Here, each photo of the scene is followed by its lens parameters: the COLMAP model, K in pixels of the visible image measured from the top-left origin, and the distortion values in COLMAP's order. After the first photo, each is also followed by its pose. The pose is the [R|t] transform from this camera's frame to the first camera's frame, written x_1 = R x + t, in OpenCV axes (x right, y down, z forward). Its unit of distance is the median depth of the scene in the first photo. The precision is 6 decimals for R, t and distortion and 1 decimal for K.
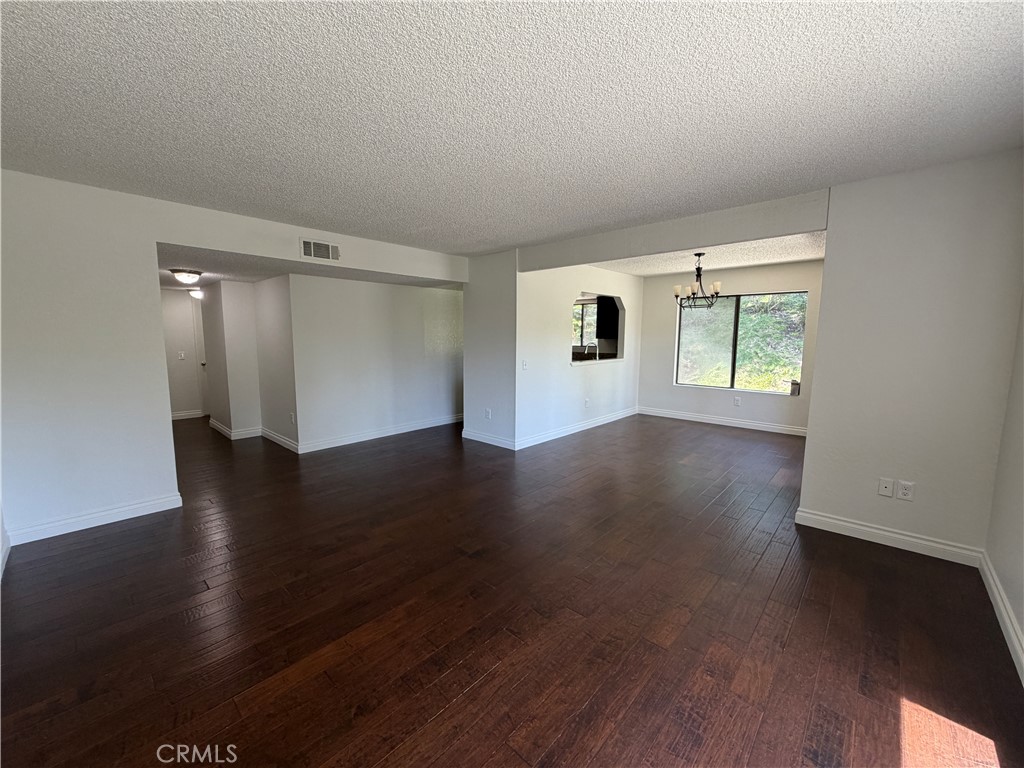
lens RADIAL K [[404.0, 0, 509.9], [0, 404.0, 382.0], [0, 0, 1]] dist [-0.000828, -0.000138]
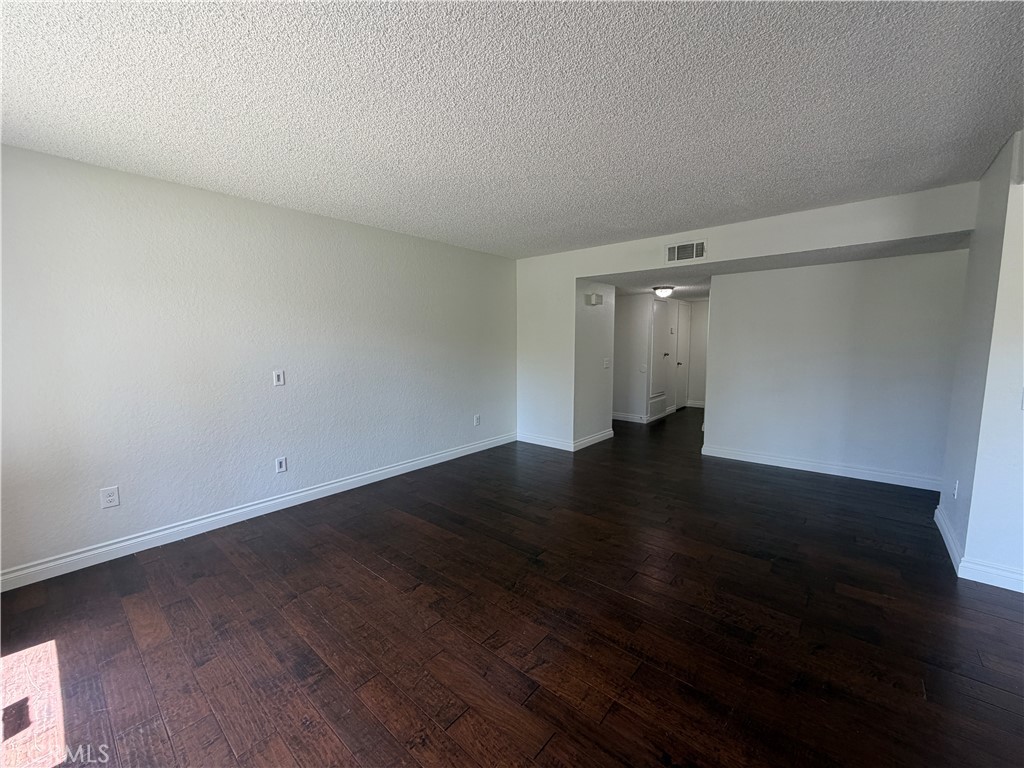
lens RADIAL K [[404.0, 0, 508.3], [0, 404.0, 382.3], [0, 0, 1]] dist [-0.000828, -0.000138]
pose [[0.046805, 0.099042, -0.993982, 0.559750], [-0.105853, 0.989961, 0.093656, -0.054747], [0.993280, 0.100833, 0.056819, 0.561532]]
